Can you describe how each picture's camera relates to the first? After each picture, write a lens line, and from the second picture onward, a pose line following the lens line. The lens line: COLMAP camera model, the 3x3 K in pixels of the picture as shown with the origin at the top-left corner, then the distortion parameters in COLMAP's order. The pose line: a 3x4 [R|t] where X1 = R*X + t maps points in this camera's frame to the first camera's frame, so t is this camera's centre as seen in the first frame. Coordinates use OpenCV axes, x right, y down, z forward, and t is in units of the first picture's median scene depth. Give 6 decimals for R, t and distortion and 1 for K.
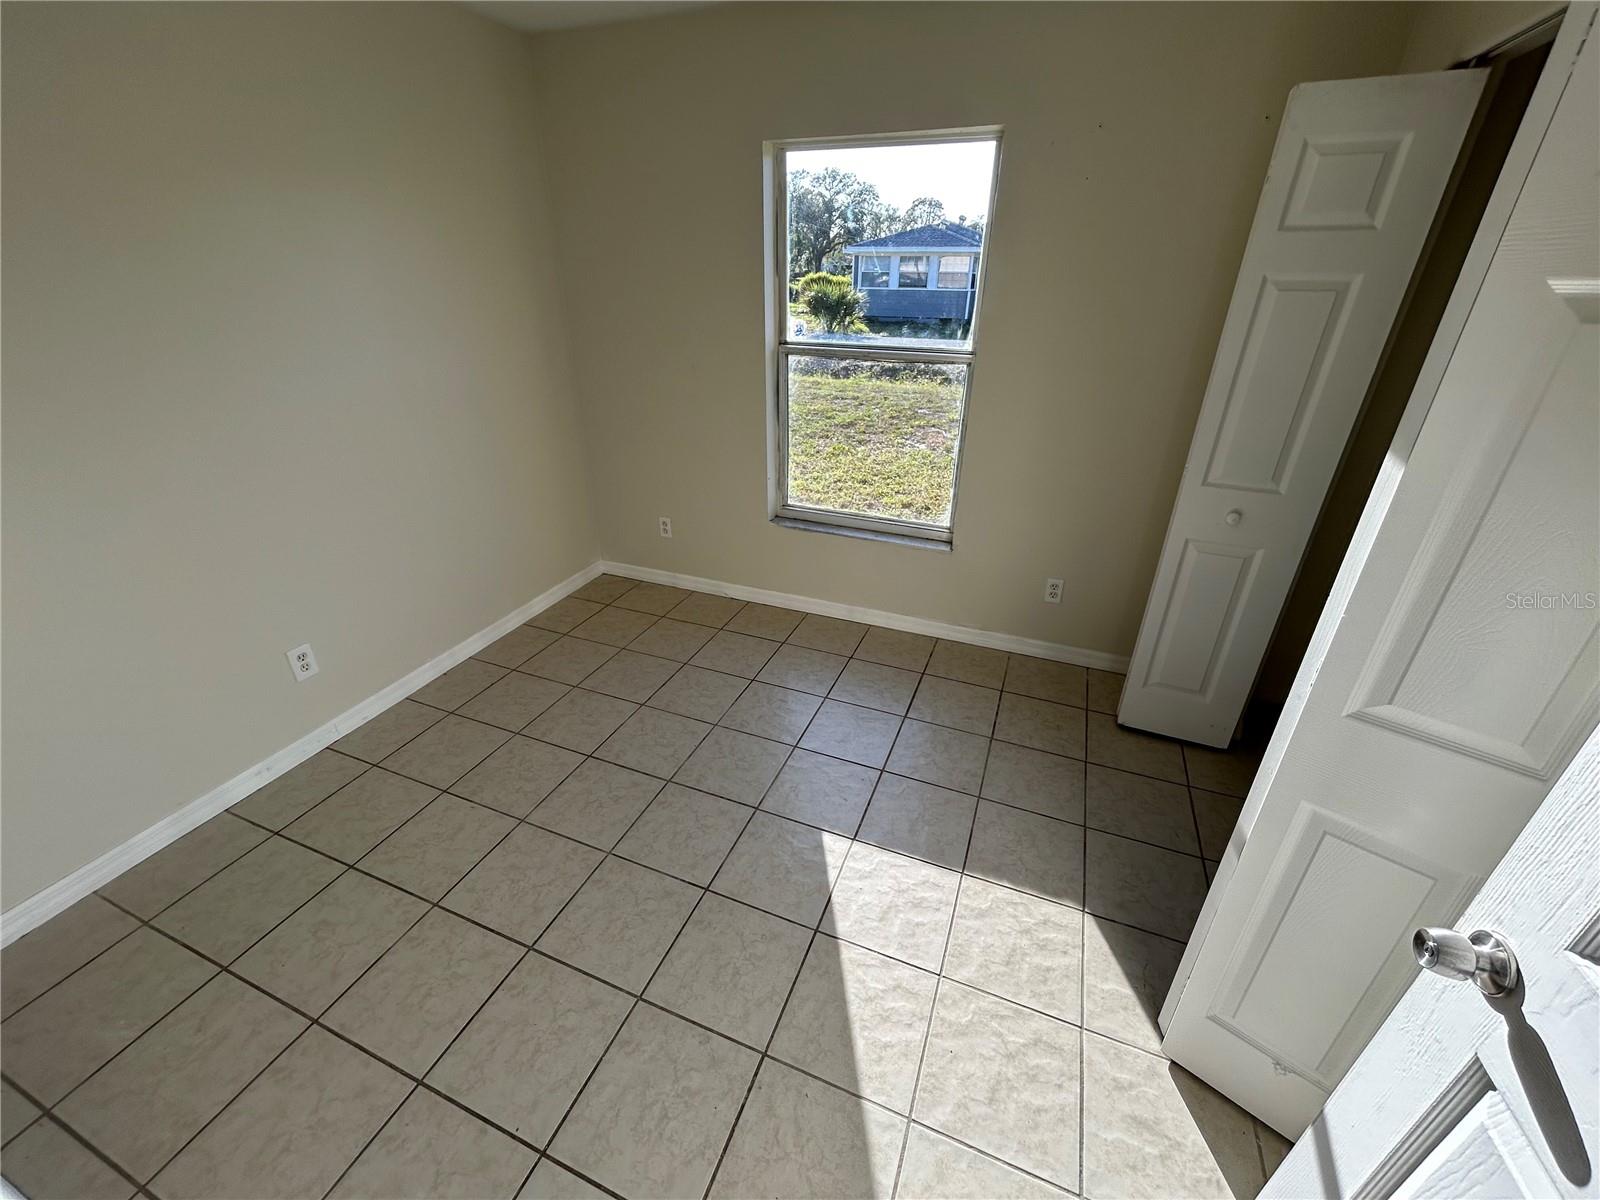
lens RADIAL K [[640.0, 0, 793.6], [0, 640.0, 586.8], [0, 0, 1]] dist [-0.000007, -0.000211]
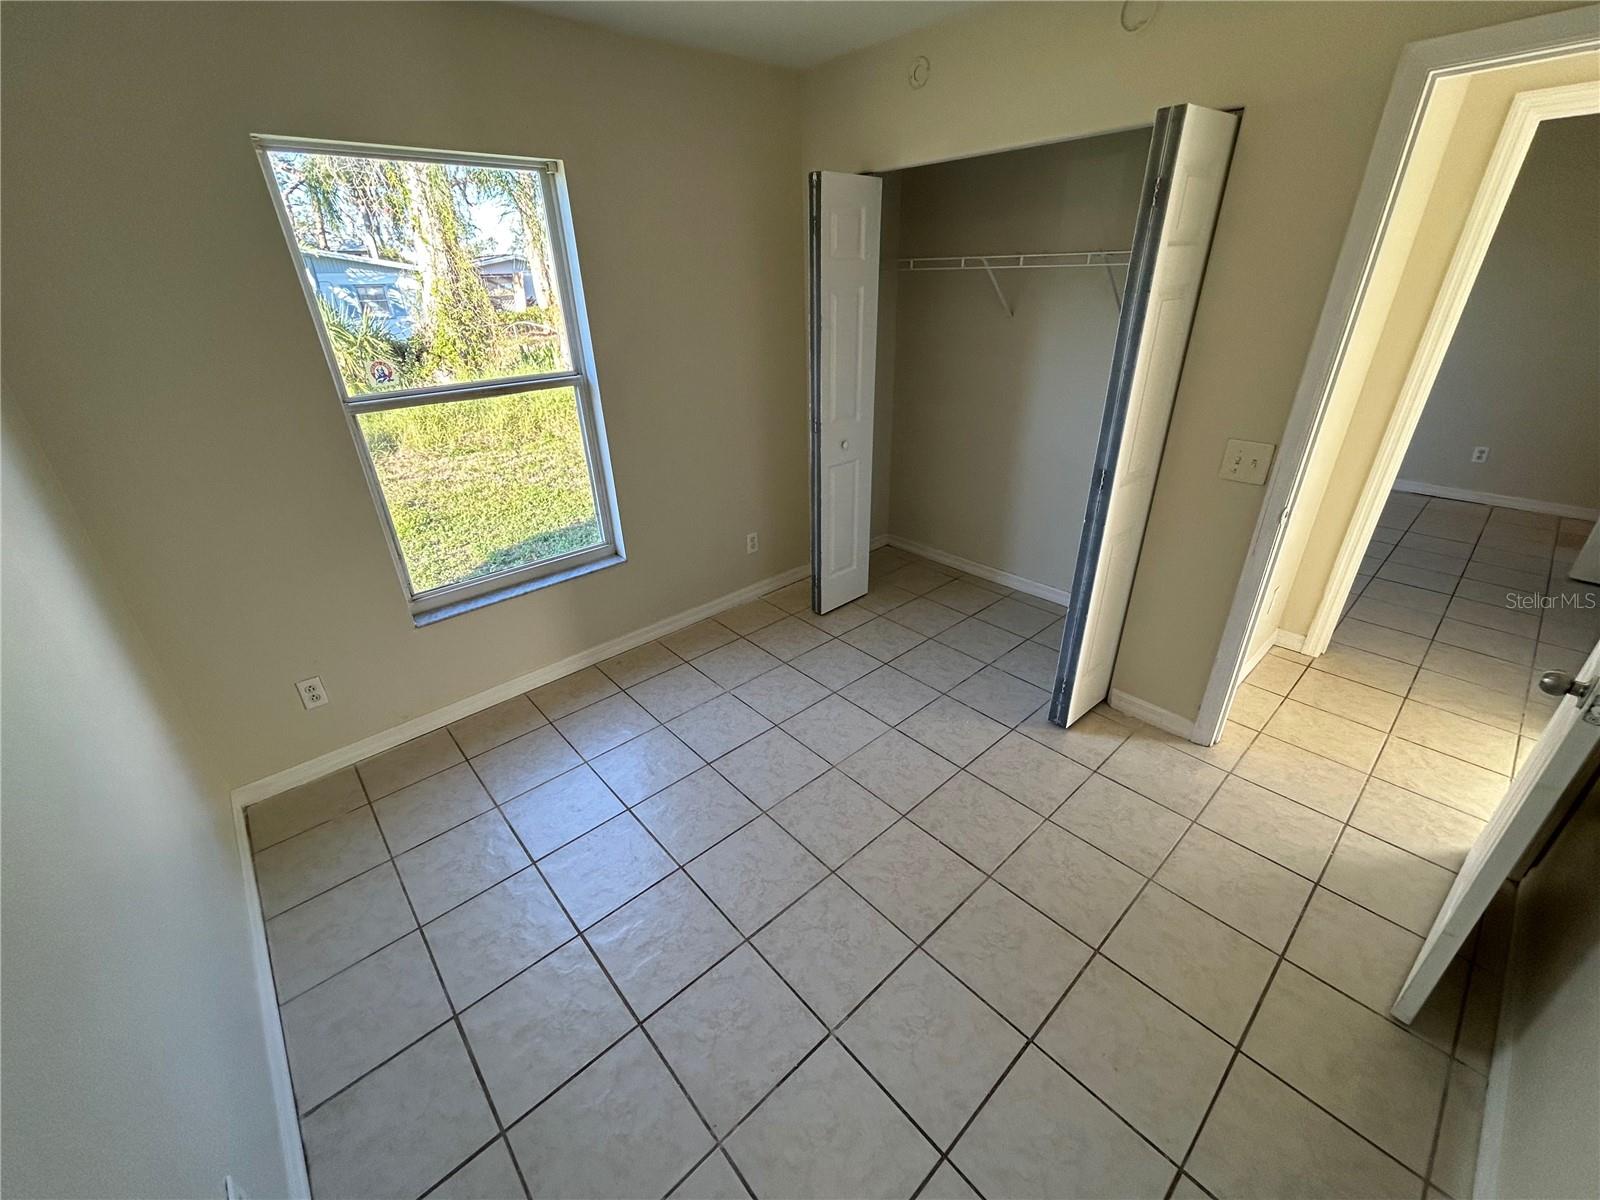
lens RADIAL K [[640.0, 0, 810.6], [0, 640.0, 595.5], [0, 0, 1]] dist [-0.000007, -0.000211]
pose [[0.419098, -0.400960, 0.814609, -0.452348], [0.436323, 0.875755, 0.206578, -0.081147], [-0.796228, 0.268856, 0.541976, 0.190905]]
